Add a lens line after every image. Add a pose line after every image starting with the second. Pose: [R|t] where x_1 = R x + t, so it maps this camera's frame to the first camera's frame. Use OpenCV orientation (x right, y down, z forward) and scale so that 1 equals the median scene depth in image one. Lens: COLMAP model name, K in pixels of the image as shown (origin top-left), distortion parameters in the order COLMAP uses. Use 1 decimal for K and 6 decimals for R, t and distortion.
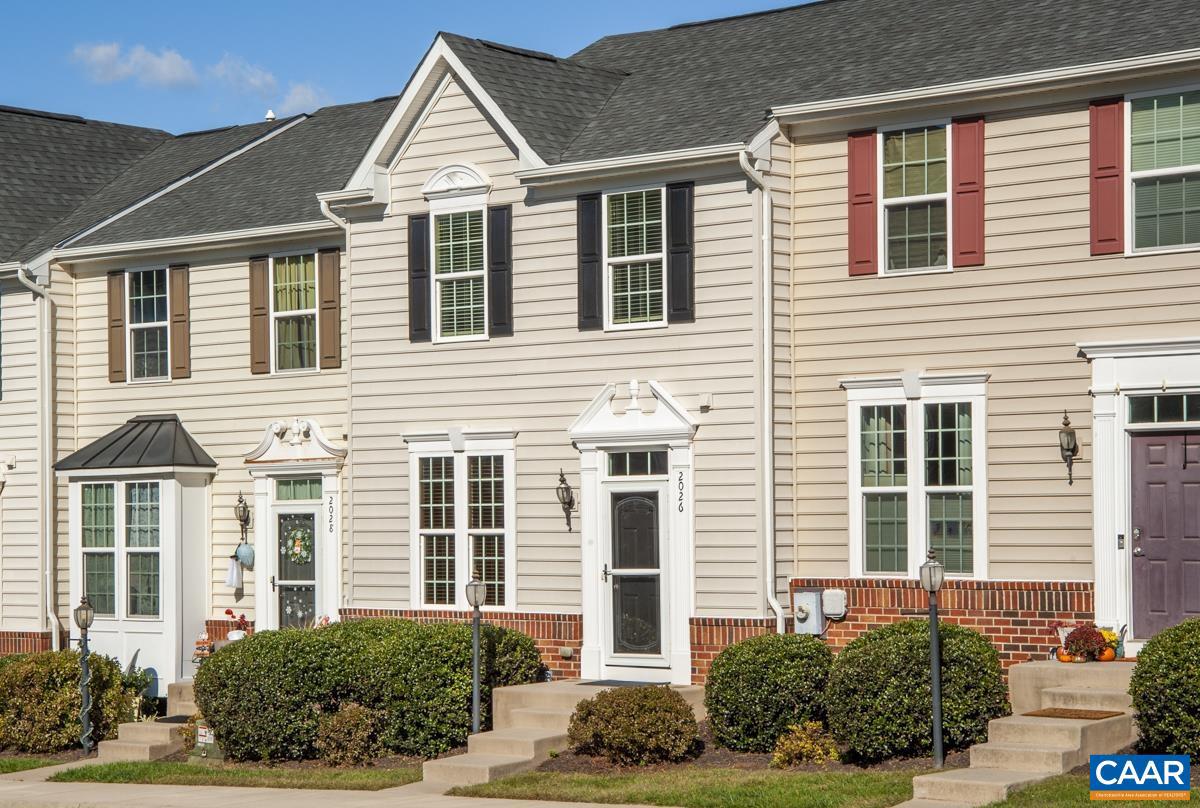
lens RADIAL K [[2577.1, 0, 597.6], [0, 2577.1, 456.6], [0, 0, 1]] dist [0.133537, 0.540792]
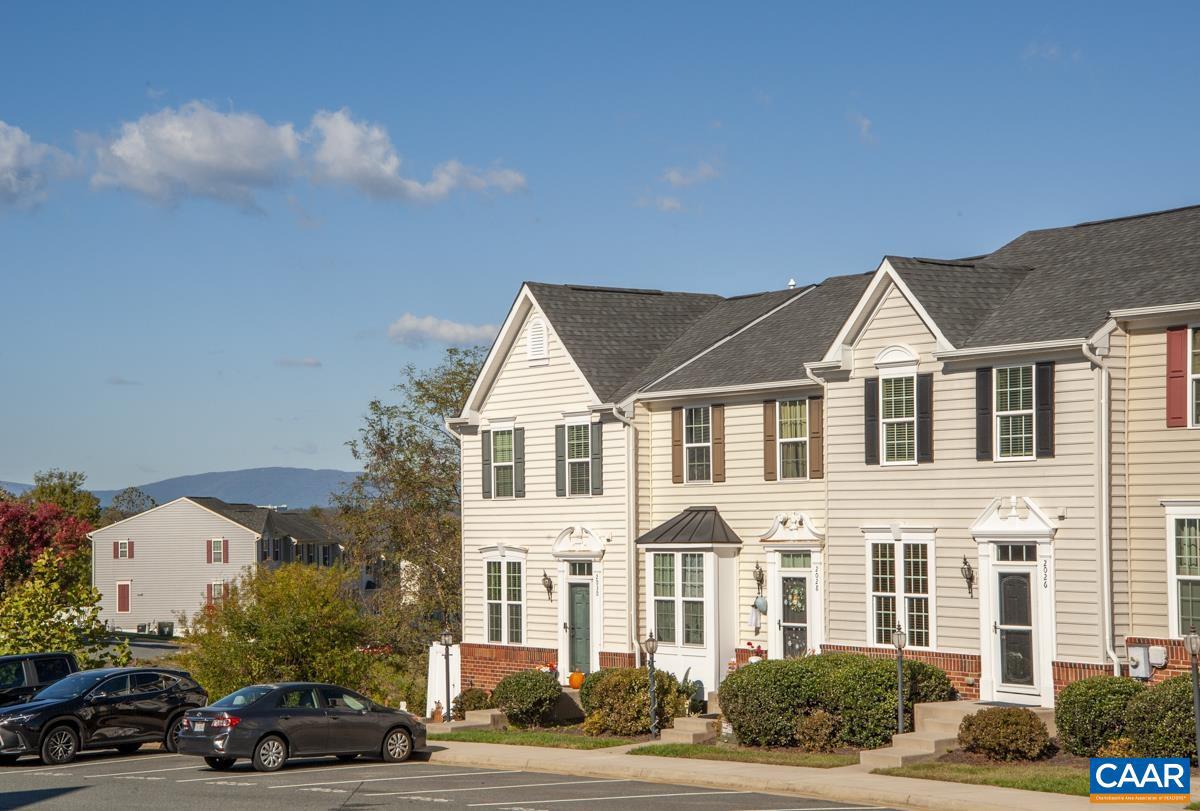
lens RADIAL K [[2363.0, 0, 599.8], [0, 2363.0, 461.7], [0, 0, 1]] dist [0.505000, 3.470955]
pose [[0.971472, -0.000787, -0.237152, 0.104739], [-0.000363, 0.999988, -0.004804, -0.040504], [0.237153, 0.004753, 0.971461, -0.364723]]
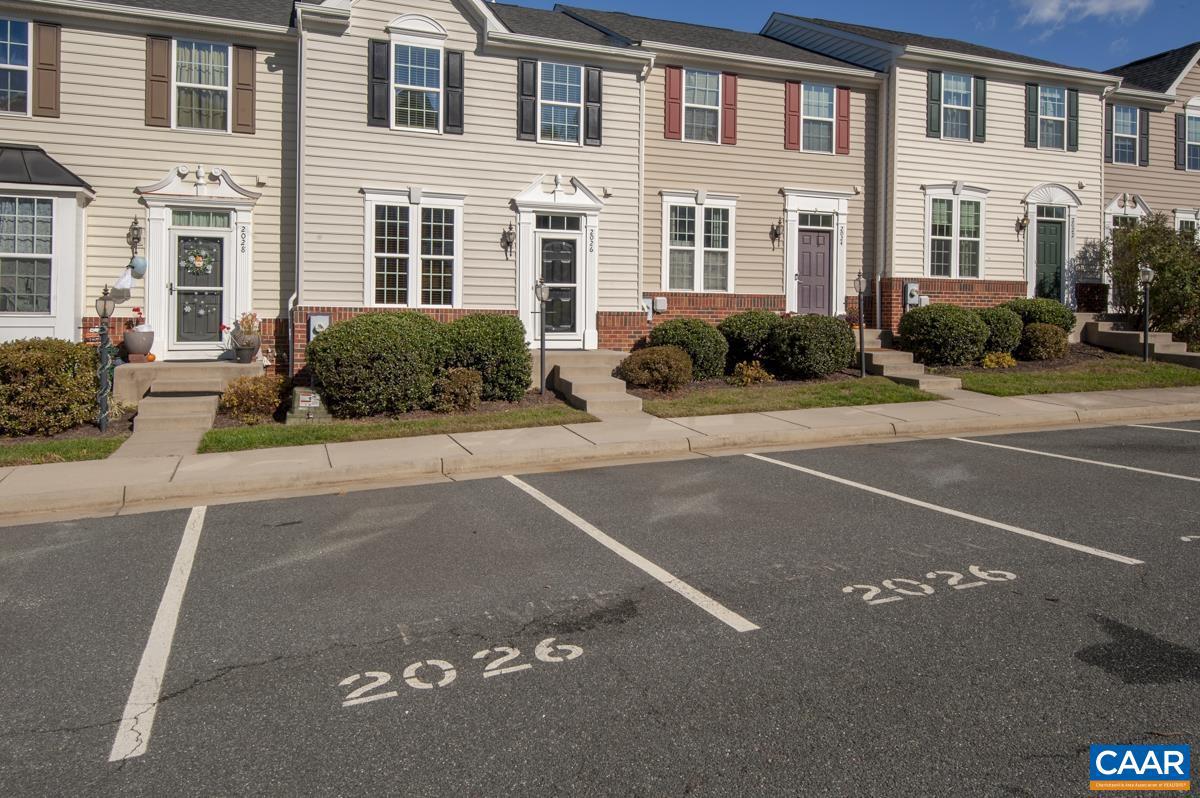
lens RADIAL K [[795.8, 0, 608.6], [0, 795.8, 297.0], [0, 0, 1]] dist [0.085619, -0.071728]
pose [[0.498385, 0.037050, 0.866164, -0.408608], [-0.035183, 0.999128, -0.022494, 0.060382], [-0.866242, -0.019263, 0.499254, 0.670419]]
